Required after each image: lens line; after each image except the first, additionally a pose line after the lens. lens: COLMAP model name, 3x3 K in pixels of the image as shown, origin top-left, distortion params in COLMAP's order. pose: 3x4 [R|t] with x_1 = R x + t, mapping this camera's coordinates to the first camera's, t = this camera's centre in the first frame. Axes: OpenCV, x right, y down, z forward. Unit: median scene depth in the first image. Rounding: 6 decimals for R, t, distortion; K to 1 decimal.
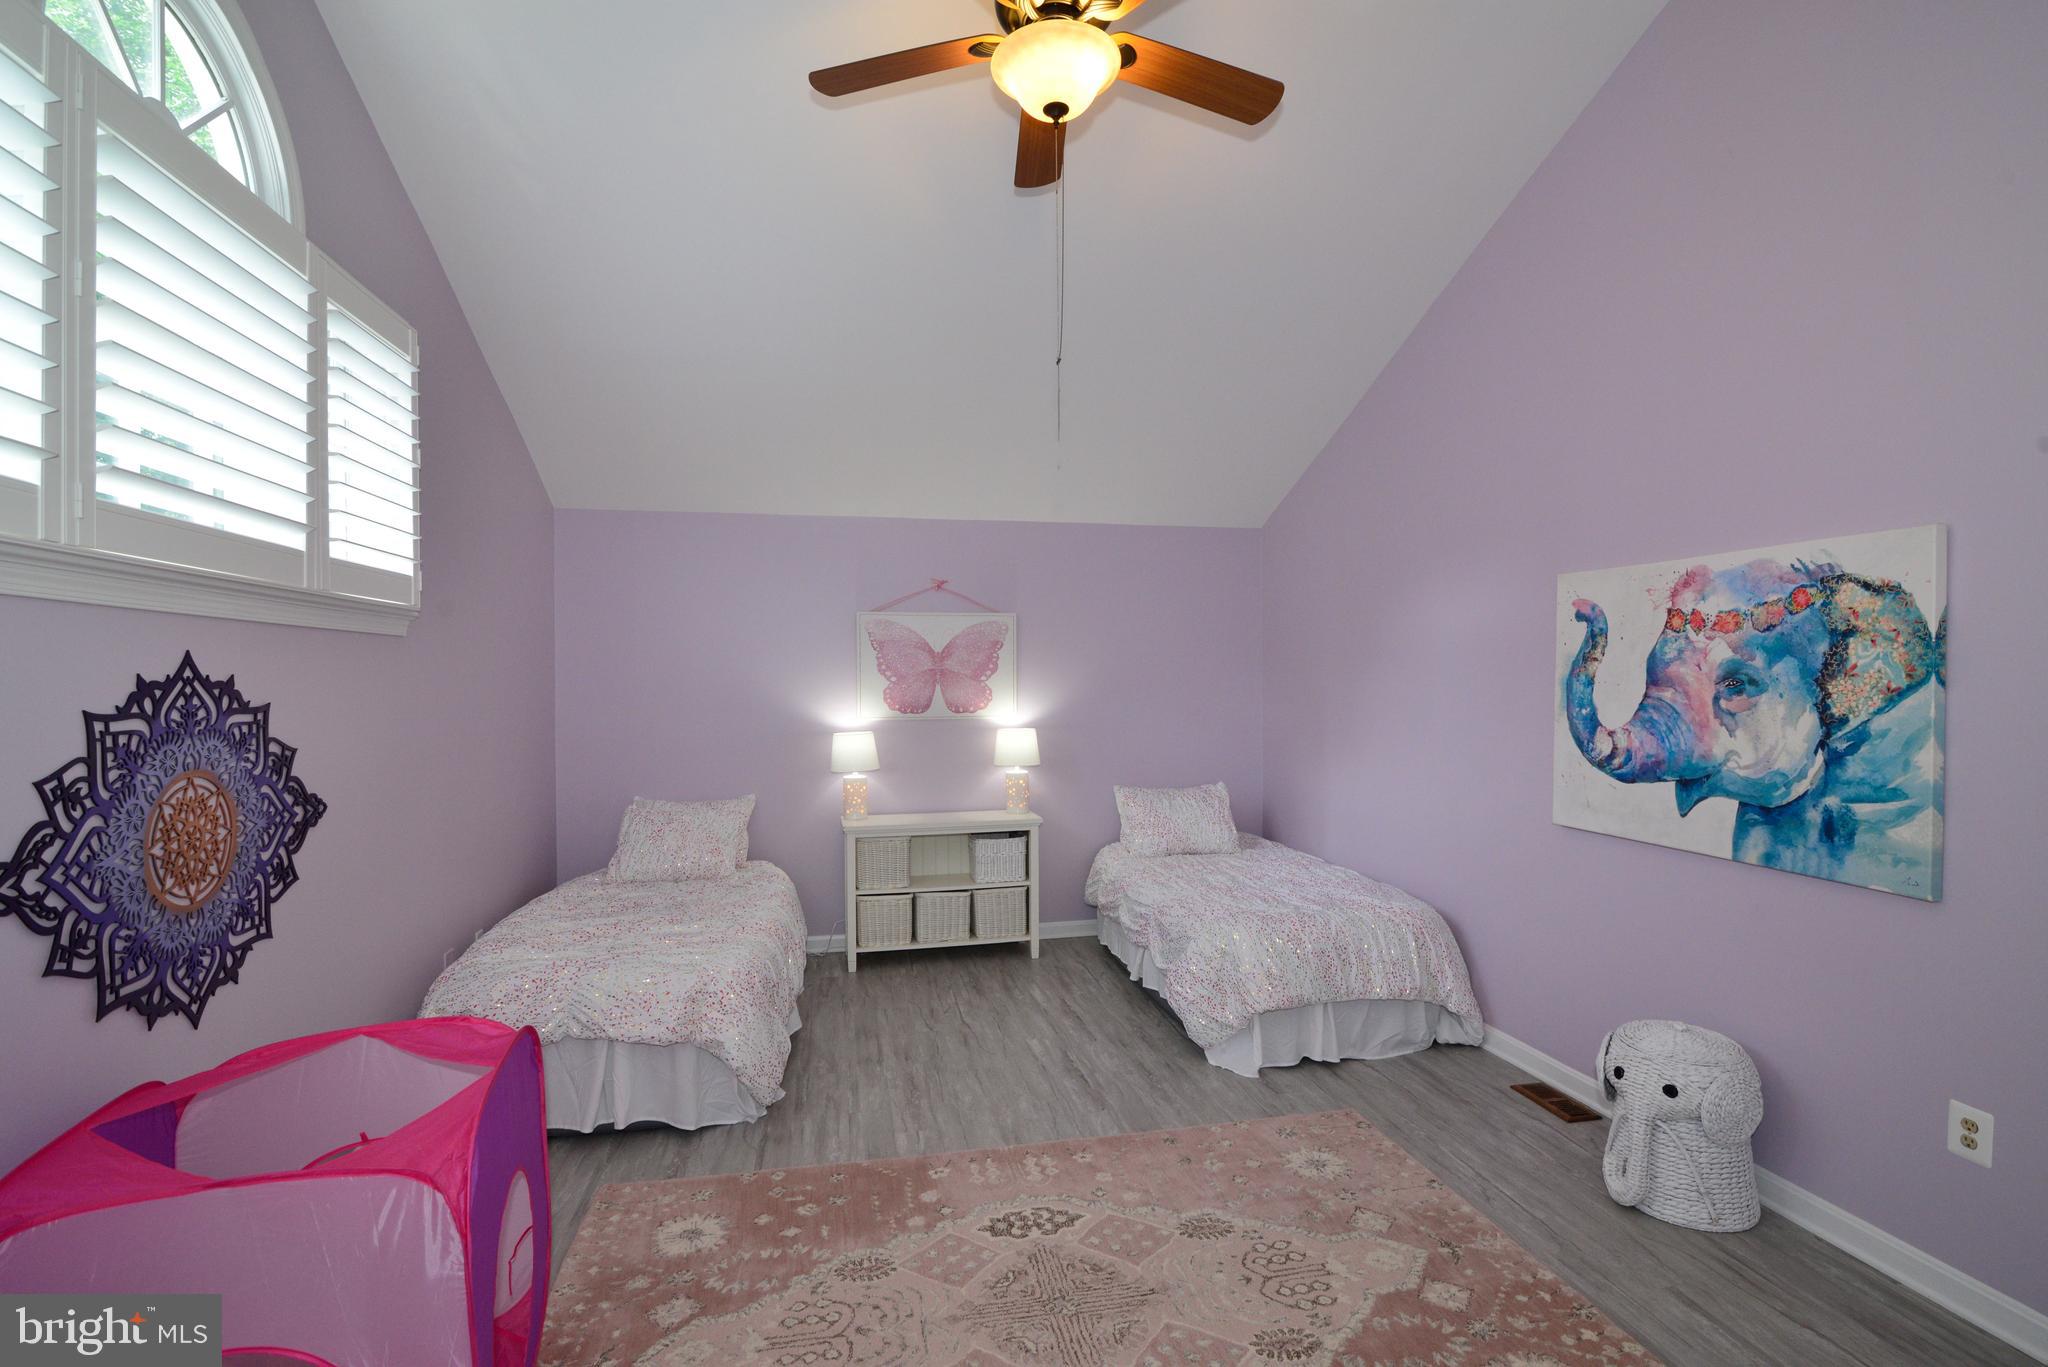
lens RADIAL K [[933.8, 0, 1014.1], [0, 933.8, 690.0], [0, 0, 1]] dist [-0.019151, 0.000125]
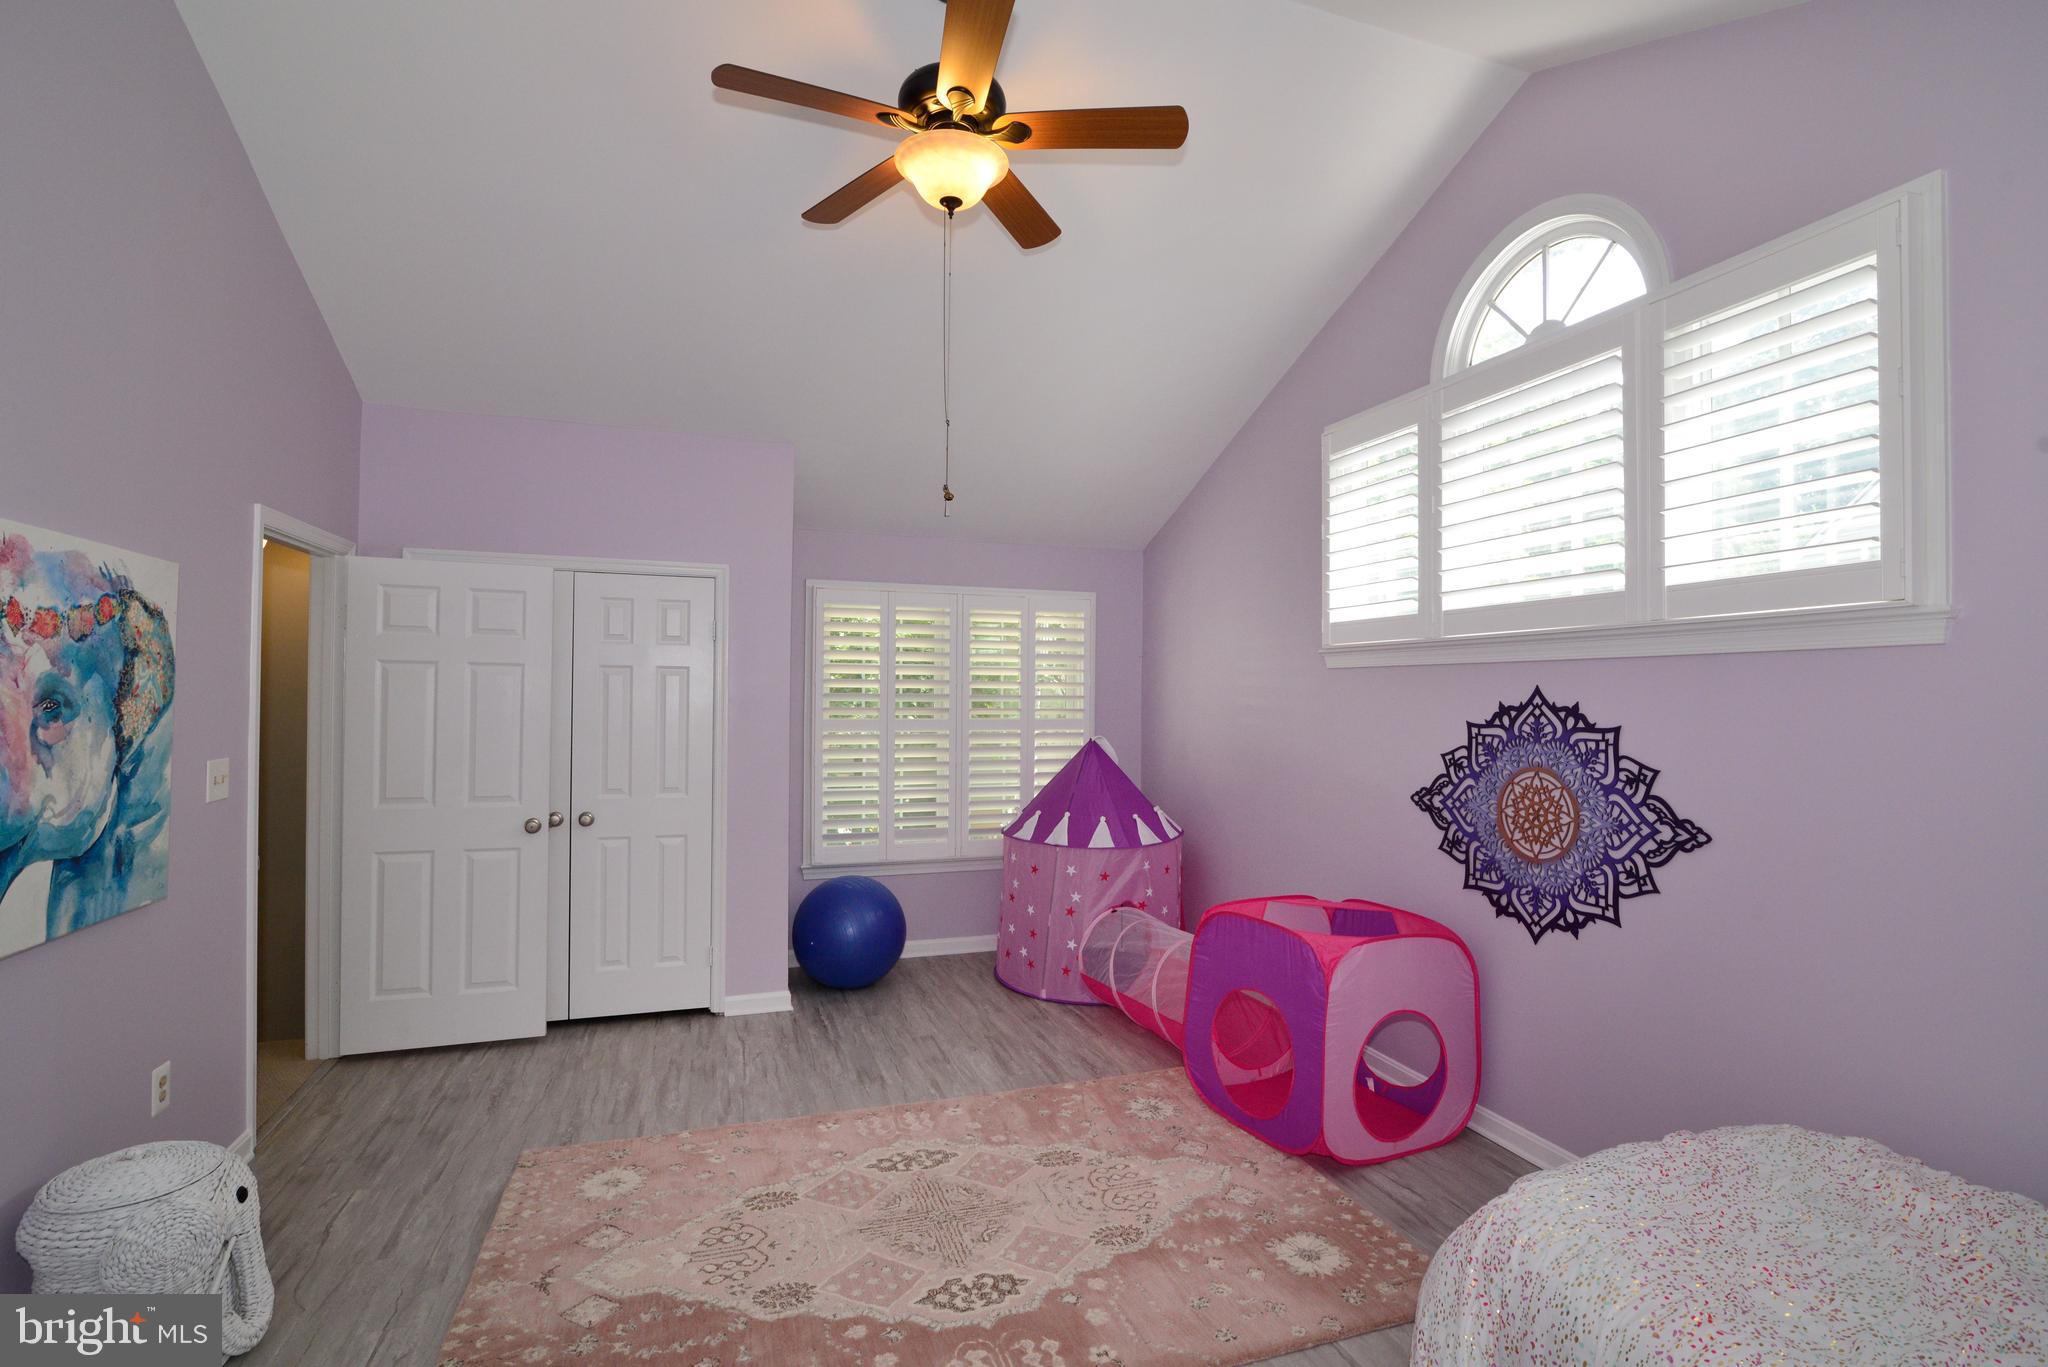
lens RADIAL K [[933.8, 0, 1014.1], [0, 933.8, 690.0], [0, 0, 1]] dist [-0.019151, 0.000125]
pose [[-0.991345, -0.006975, -0.131098, 0.126351], [-0.007317, 0.999971, 0.002134, -0.032009], [0.131079, 0.003075, -0.991367, 2.339936]]
